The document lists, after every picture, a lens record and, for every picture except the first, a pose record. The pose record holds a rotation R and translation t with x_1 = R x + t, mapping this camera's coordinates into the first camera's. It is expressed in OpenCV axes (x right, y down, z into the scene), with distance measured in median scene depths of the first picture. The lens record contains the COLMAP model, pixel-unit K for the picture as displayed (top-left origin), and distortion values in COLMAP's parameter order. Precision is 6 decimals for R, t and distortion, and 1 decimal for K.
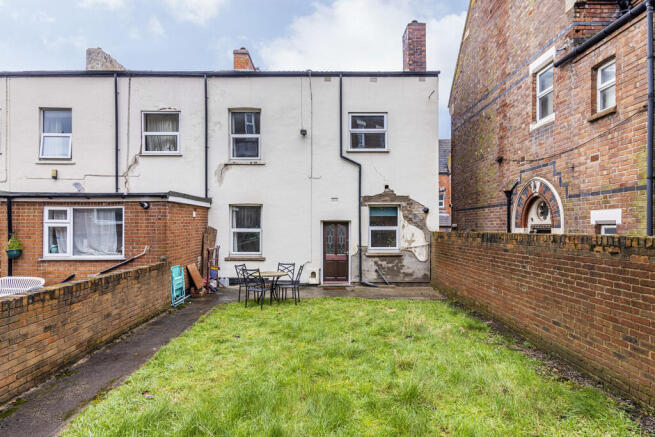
lens RADIAL K [[338.8, 0, 326.8], [0, 338.8, 218.3], [0, 0, 1]] dist [-0.000096, -0.000062]
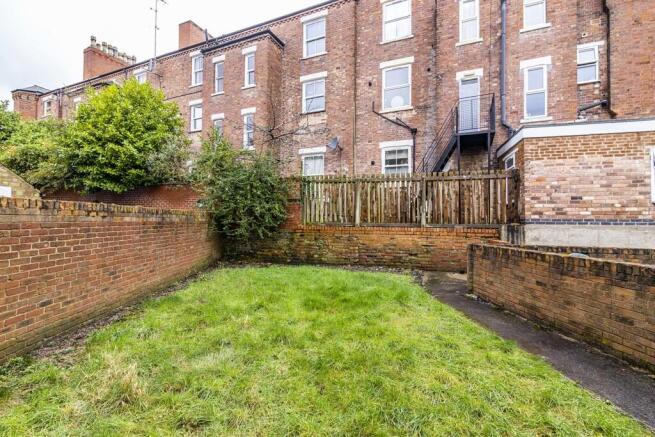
lens RADIAL K [[311.1, 0, 326.9], [0, 311.1, 218.8], [0, 0, 1]] dist [-0.003062, -0.000138]
pose [[-0.999271, -0.011446, -0.036428, -0.000462], [-0.010121, 0.999287, -0.036364, 0.135562], [0.036819, -0.035968, -0.998674, 2.090505]]
